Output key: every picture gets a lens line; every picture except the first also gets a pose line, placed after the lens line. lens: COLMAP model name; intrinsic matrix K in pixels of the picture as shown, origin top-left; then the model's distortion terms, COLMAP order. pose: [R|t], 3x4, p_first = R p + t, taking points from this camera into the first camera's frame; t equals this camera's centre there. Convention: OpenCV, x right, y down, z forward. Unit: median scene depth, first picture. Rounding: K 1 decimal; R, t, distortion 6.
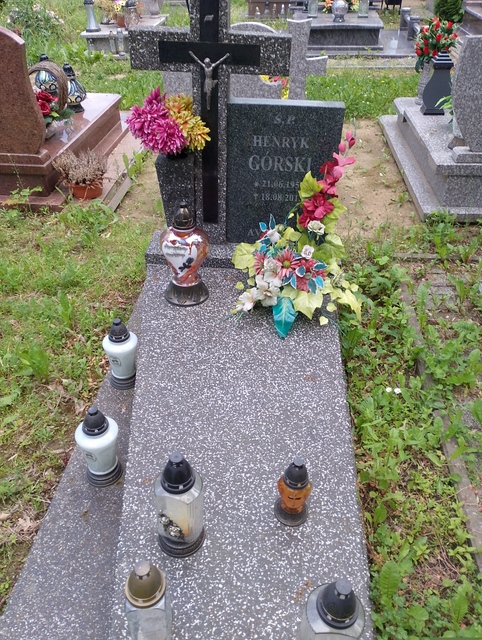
lens RADIAL K [[547.3, 0, 238.0], [0, 547.3, 331.5], [0, 0, 1]] dist [0.055120, -0.065779]
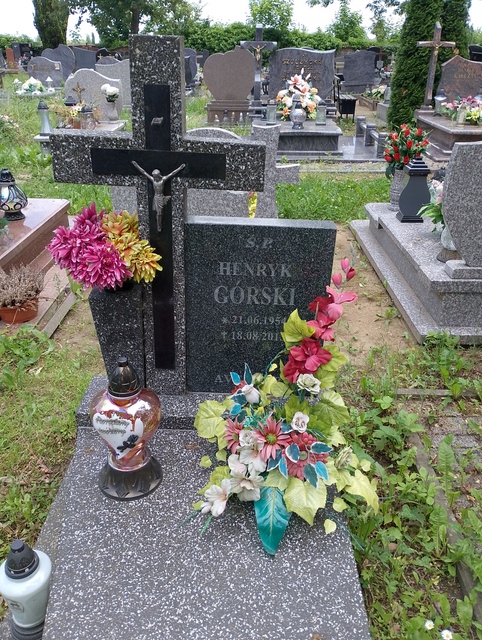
lens RADIAL K [[551.3, 0, 250.3], [0, 551.3, 321.1], [0, 0, 1]] dist [0.037434, -0.005889]
pose [[0.996069, -0.022301, 0.085733, 0.003304], [0.036961, 0.984154, -0.173423, -0.136418], [-0.080507, 0.175910, 0.981109, 0.249233]]
